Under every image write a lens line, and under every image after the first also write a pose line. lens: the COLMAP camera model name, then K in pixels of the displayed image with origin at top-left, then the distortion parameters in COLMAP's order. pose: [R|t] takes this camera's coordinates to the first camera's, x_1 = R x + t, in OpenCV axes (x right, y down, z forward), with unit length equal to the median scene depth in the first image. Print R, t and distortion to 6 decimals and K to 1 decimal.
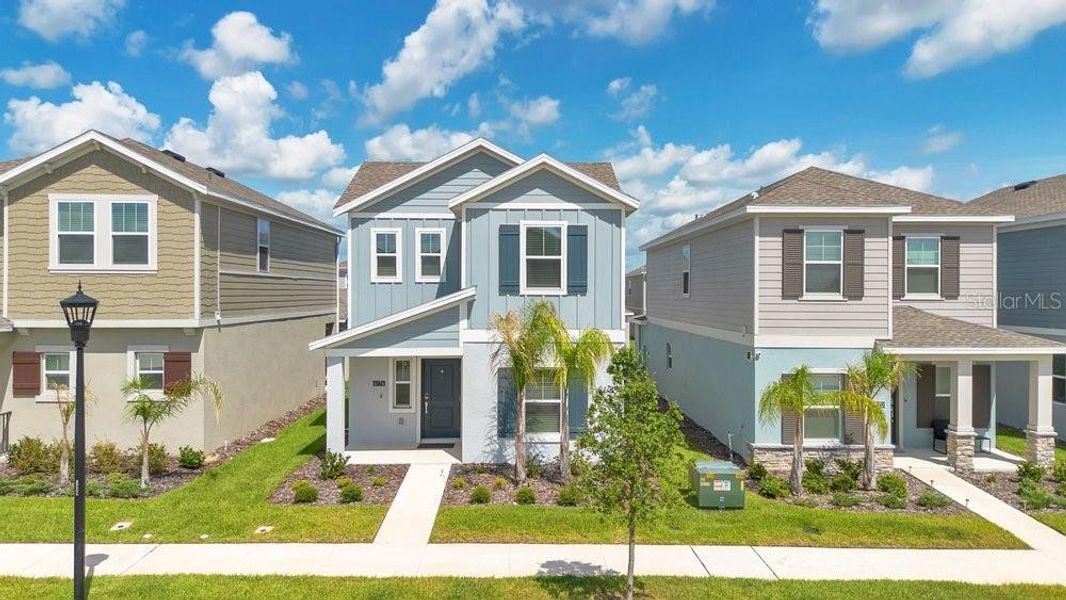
lens RADIAL K [[742.8, 0, 534.1], [0, 742.8, 299.1], [0, 0, 1]] dist [0.068580, -0.073170]
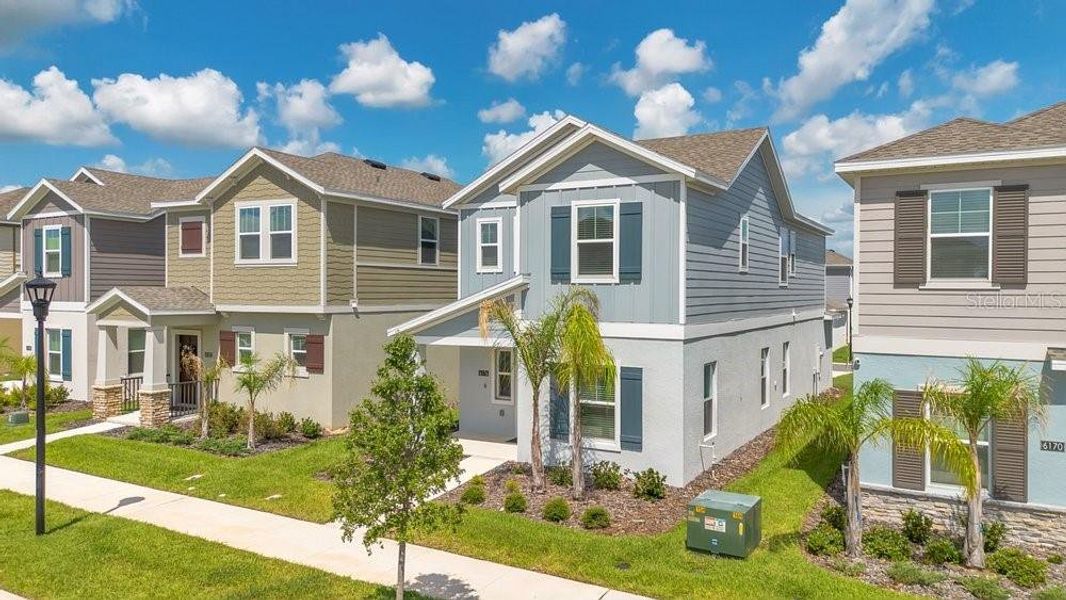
lens RADIAL K [[742.8, 0, 534.1], [0, 742.8, 299.1], [0, 0, 1]] dist [0.068580, -0.073170]
pose [[0.866239, 0.006717, -0.499584, 0.394231], [-0.005890, 0.999977, 0.003233, 0.010994], [0.499595, 0.000141, 0.866259, 0.191583]]
